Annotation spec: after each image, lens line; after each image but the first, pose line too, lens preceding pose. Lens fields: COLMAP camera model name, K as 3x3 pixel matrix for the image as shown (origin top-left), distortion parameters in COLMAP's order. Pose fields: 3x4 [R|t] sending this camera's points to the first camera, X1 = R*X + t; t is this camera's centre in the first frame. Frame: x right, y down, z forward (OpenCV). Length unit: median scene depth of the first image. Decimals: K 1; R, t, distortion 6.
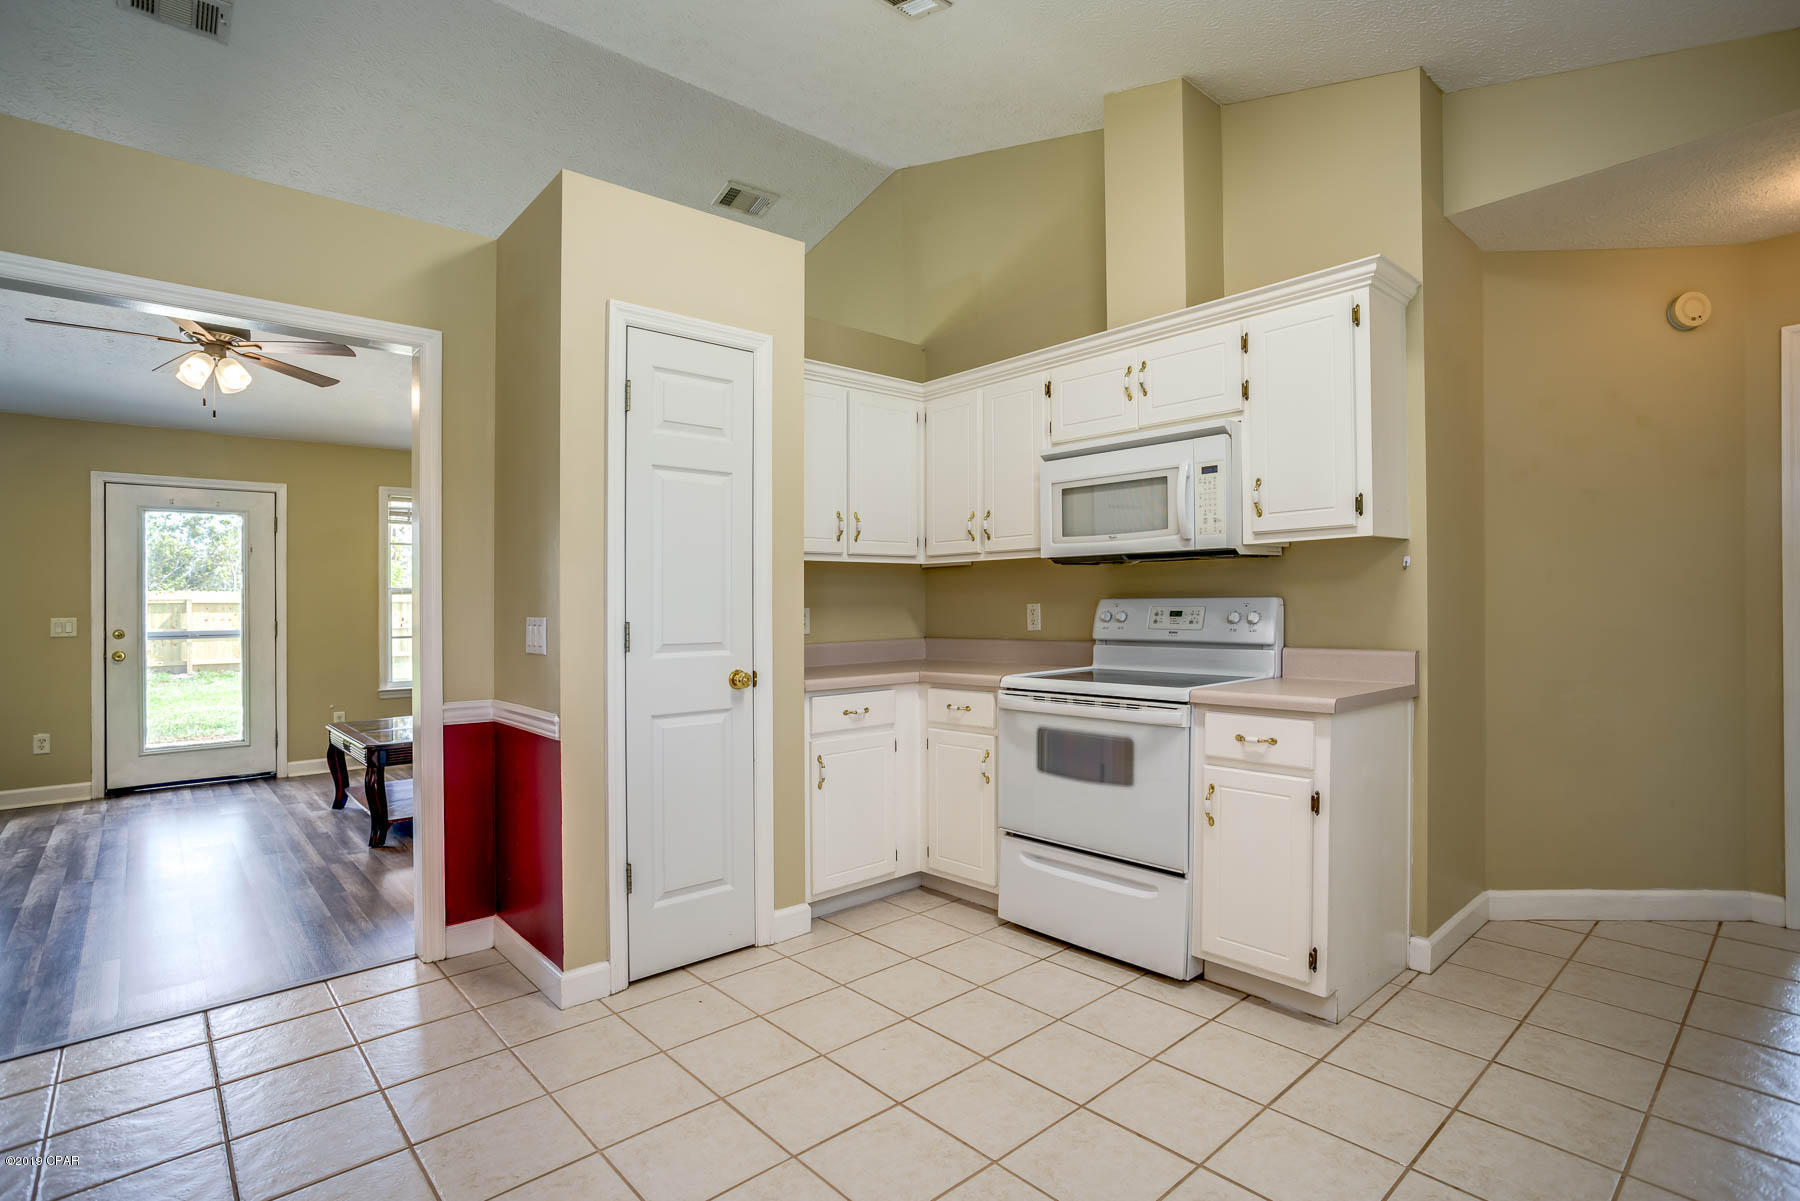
lens RADIAL K [[871.2, 0, 902.5], [0, 871.2, 607.1], [0, 0, 1]] dist [-0.045173, 0.011768]
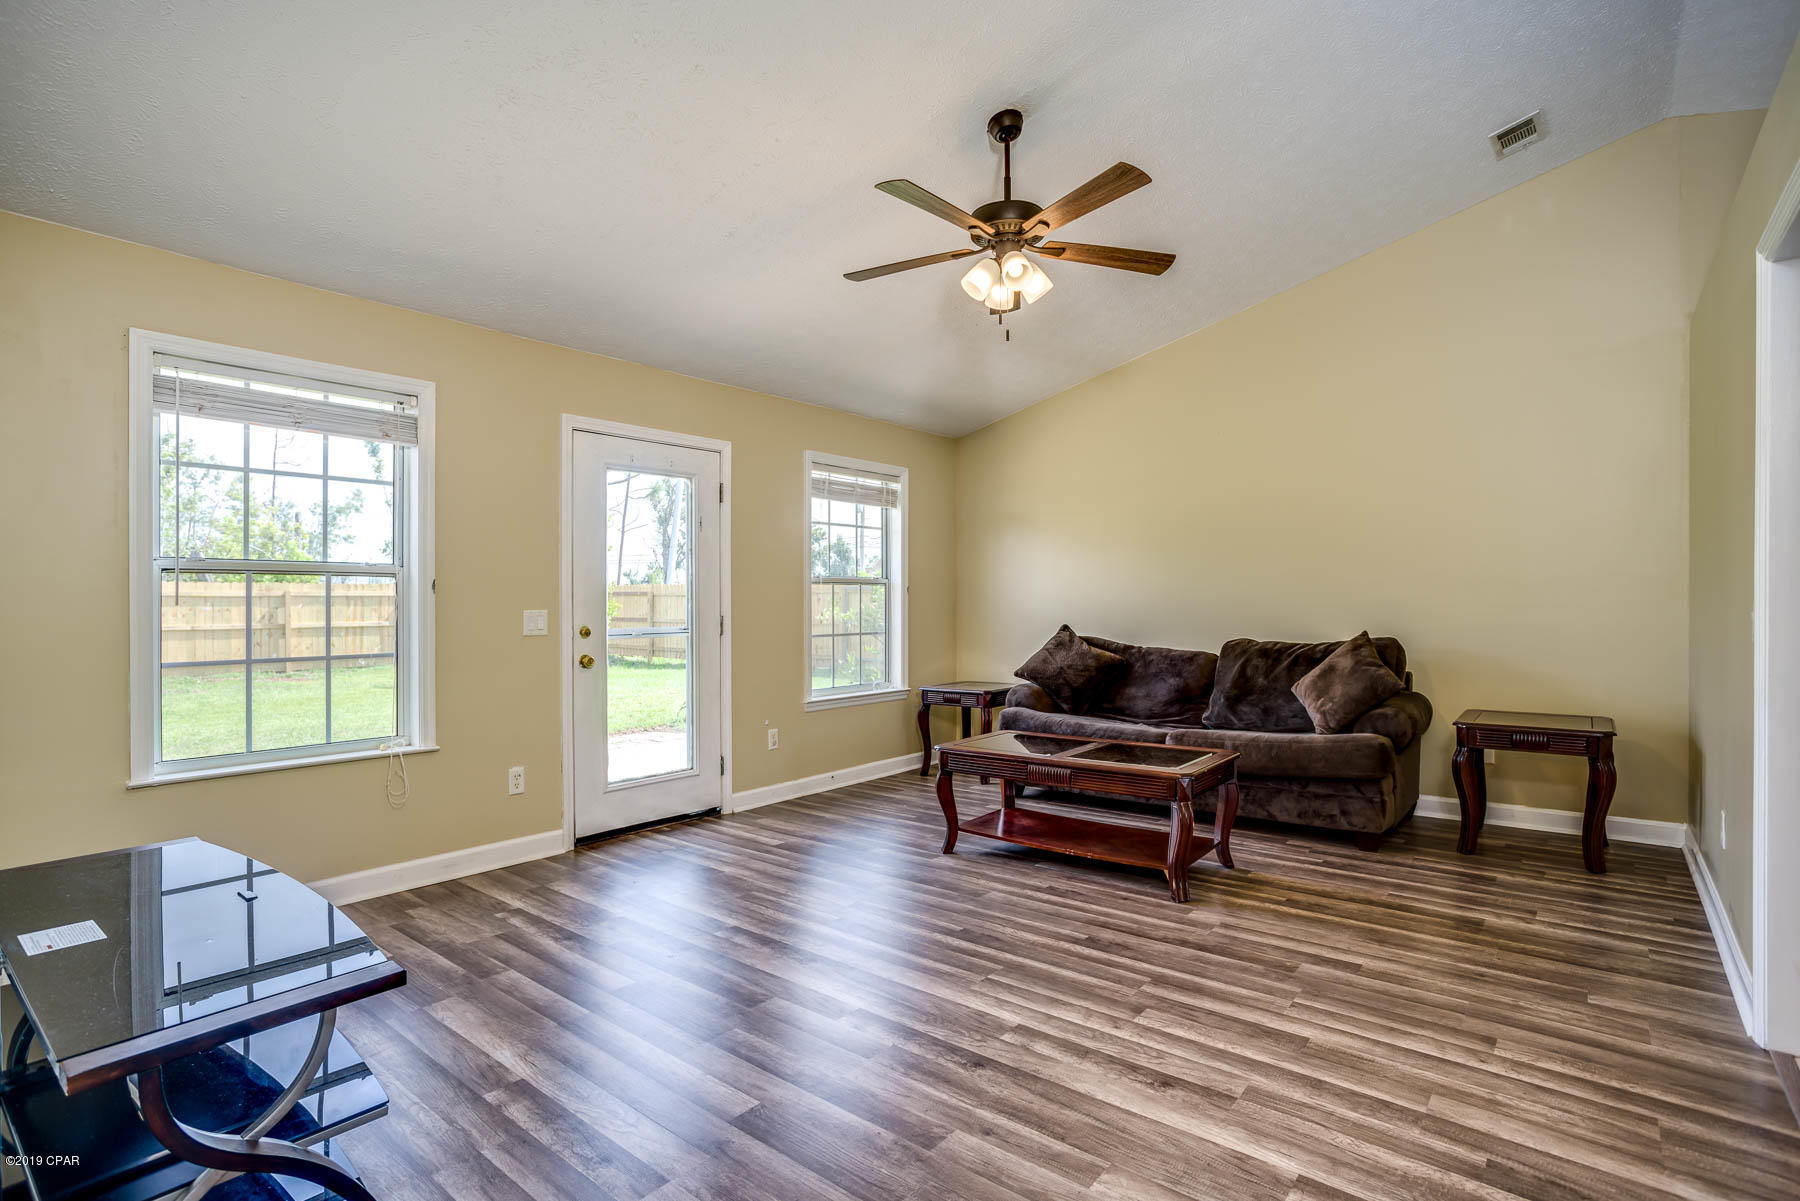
lens RADIAL K [[871.2, 0, 906.2], [0, 871.2, 610.6], [0, 0, 1]] dist [-0.045173, 0.011768]
pose [[0.988360, 0.008074, 0.151916, -0.761822], [-0.007897, 0.999967, -0.001765, 0.012332], [-0.151925, 0.000545, 0.988392, 0.194675]]
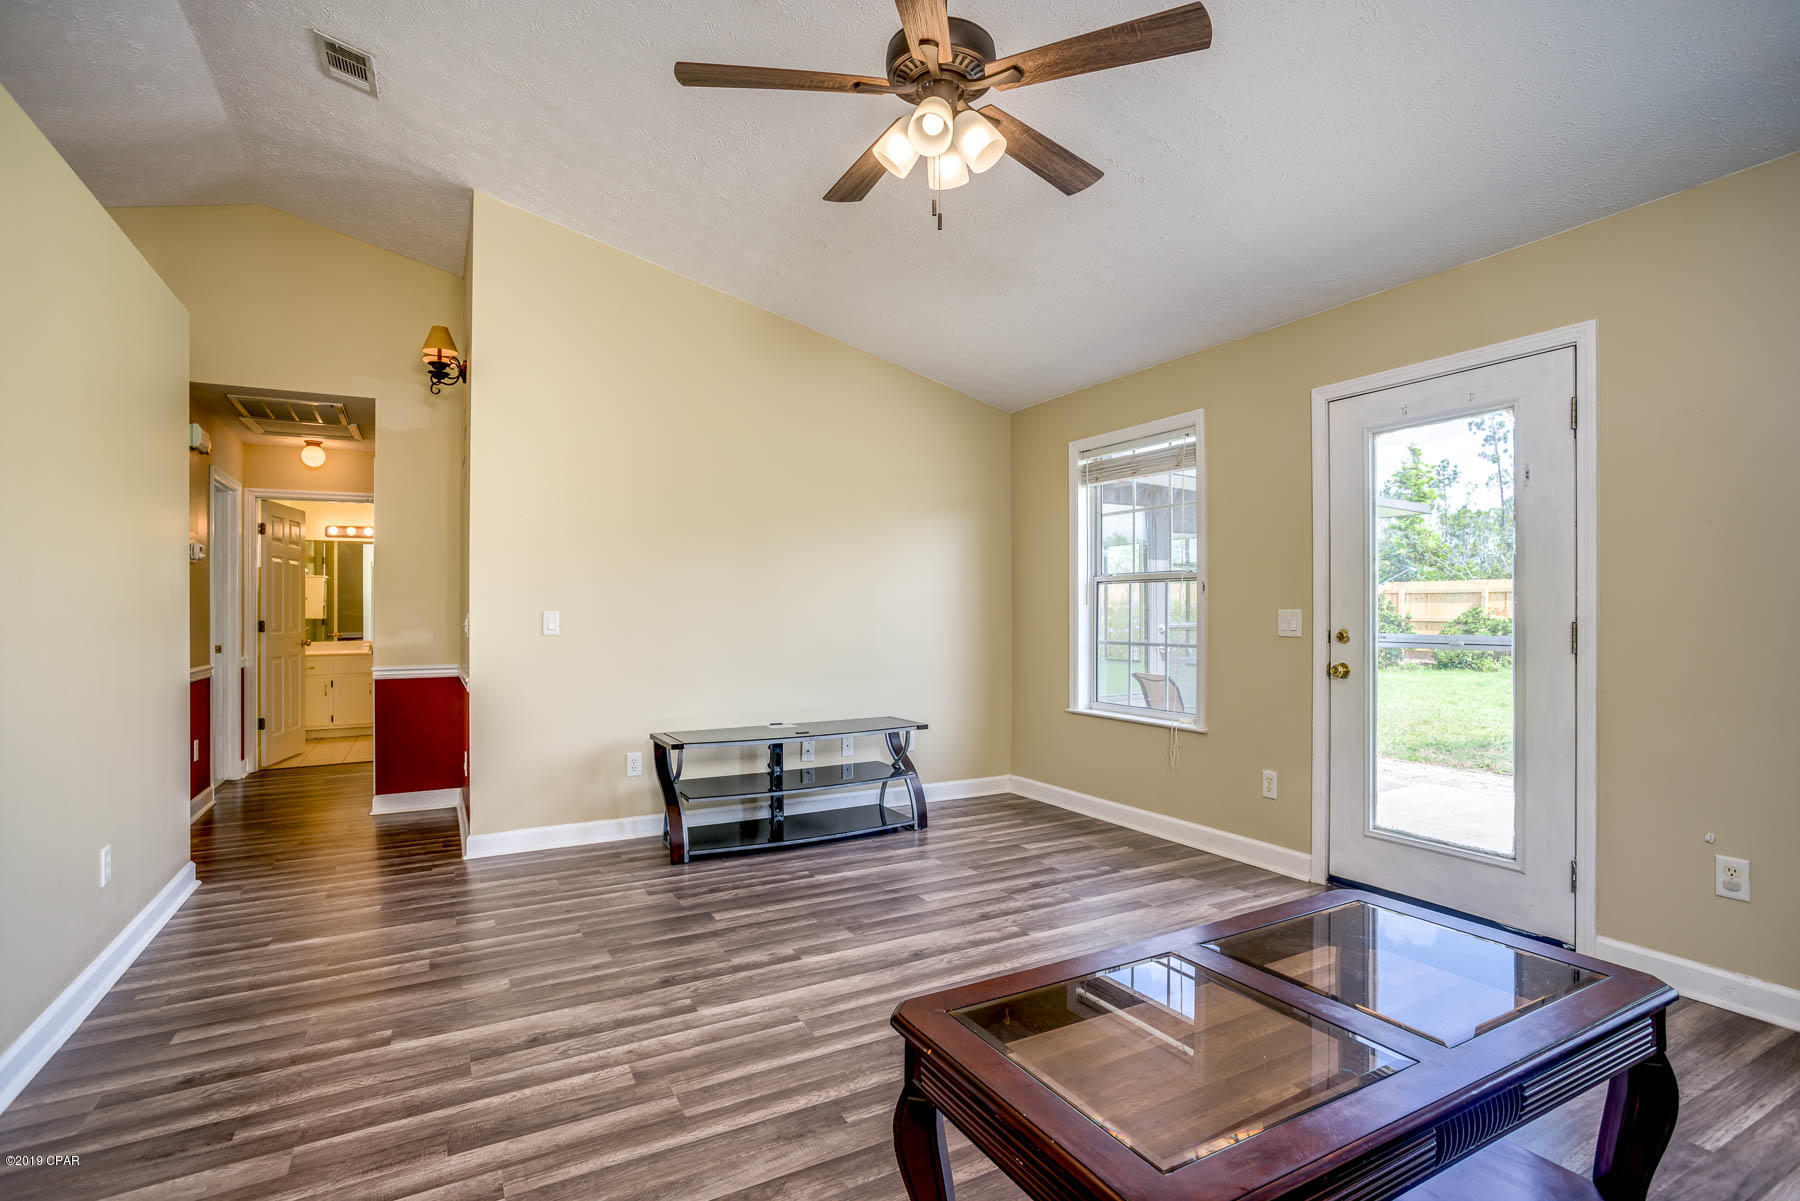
lens RADIAL K [[871.2, 0, 900.0], [0, 871.2, 600.2], [0, 0, 1]] dist [-0.045173, 0.011768]
pose [[-0.238600, 0.006370, -0.971097, -0.220757], [0.004322, 0.999976, 0.005497, 0.000349], [0.971108, -0.002885, -0.238621, 0.831376]]
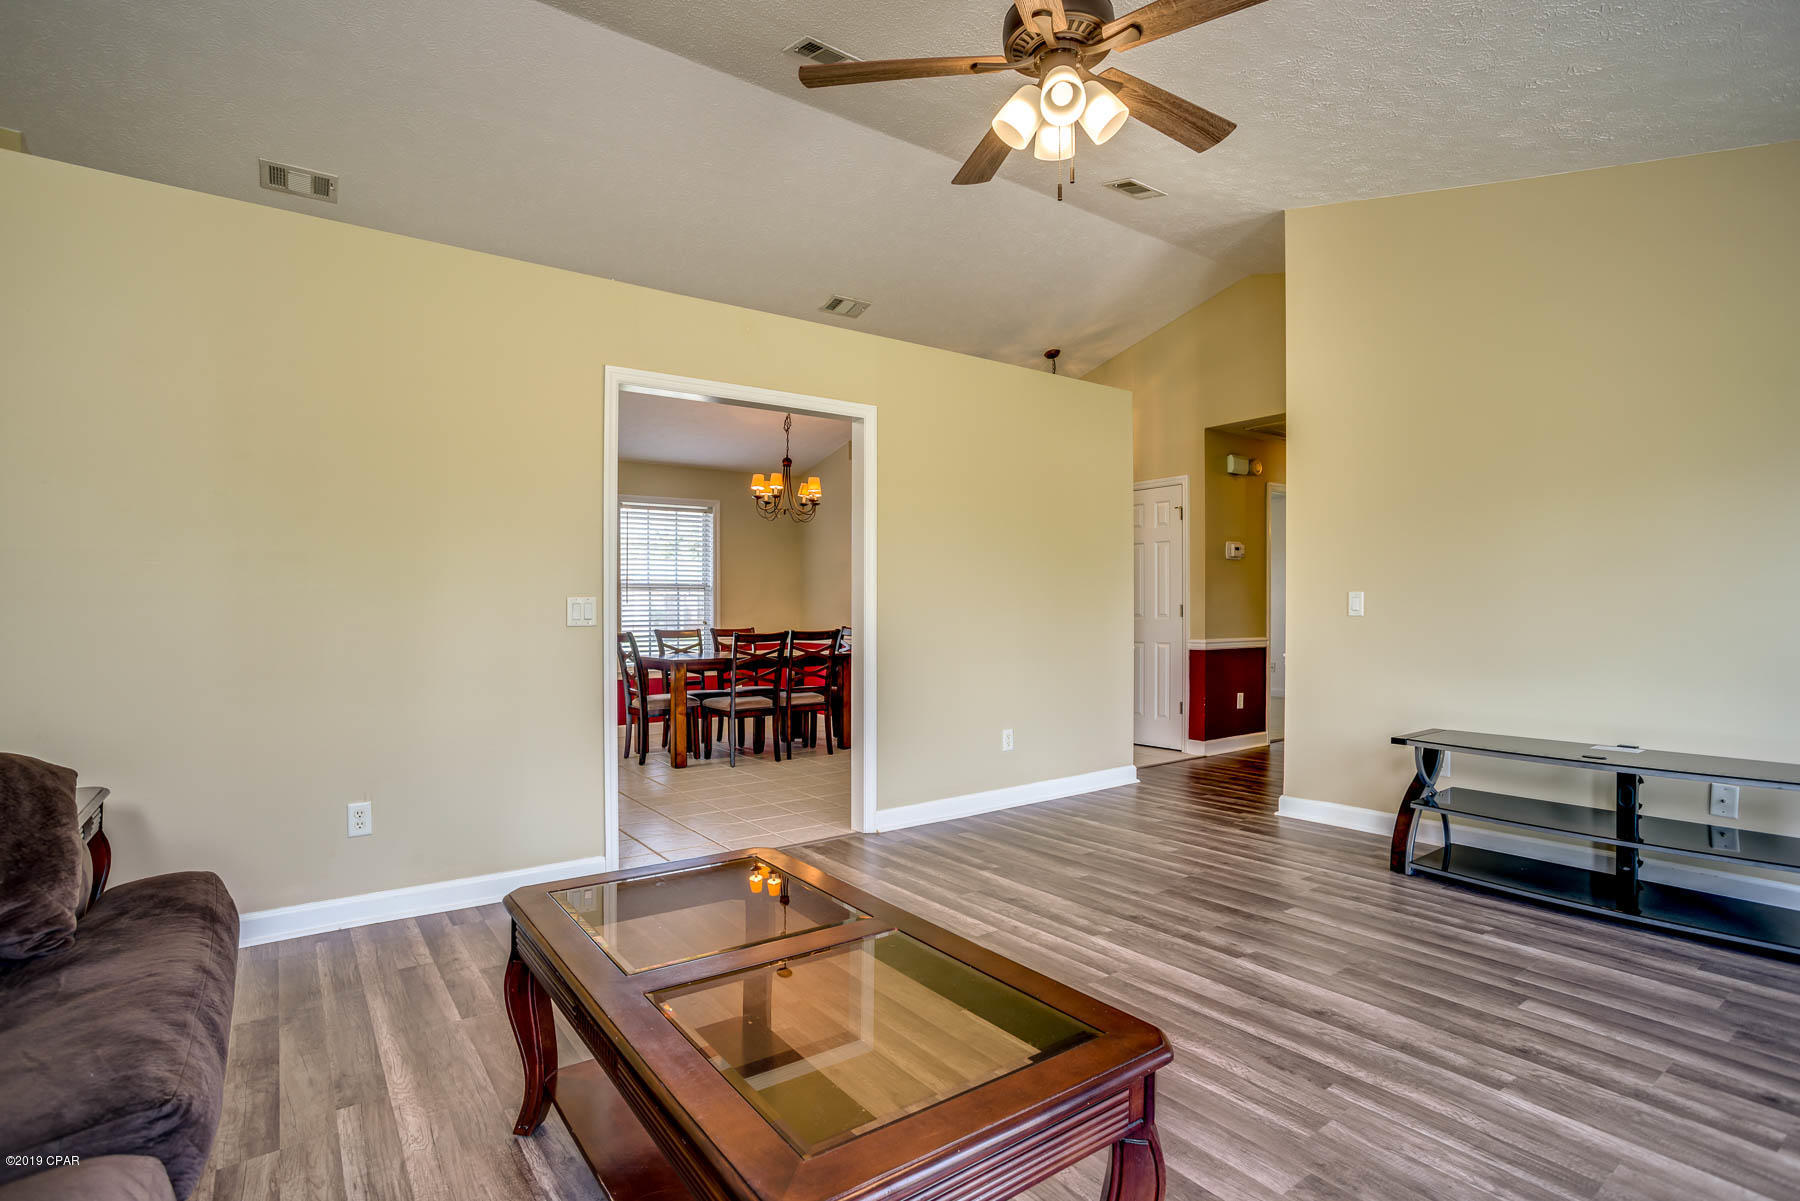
lens RADIAL K [[871.2, 0, 898.6], [0, 871.2, 595.1], [0, 0, 1]] dist [-0.045173, 0.011768]
pose [[-0.993219, 0.022914, 0.113981, -0.583648], [0.022006, 0.999715, -0.009217, 0.014062], [-0.114160, -0.006647, -0.993440, 1.157574]]
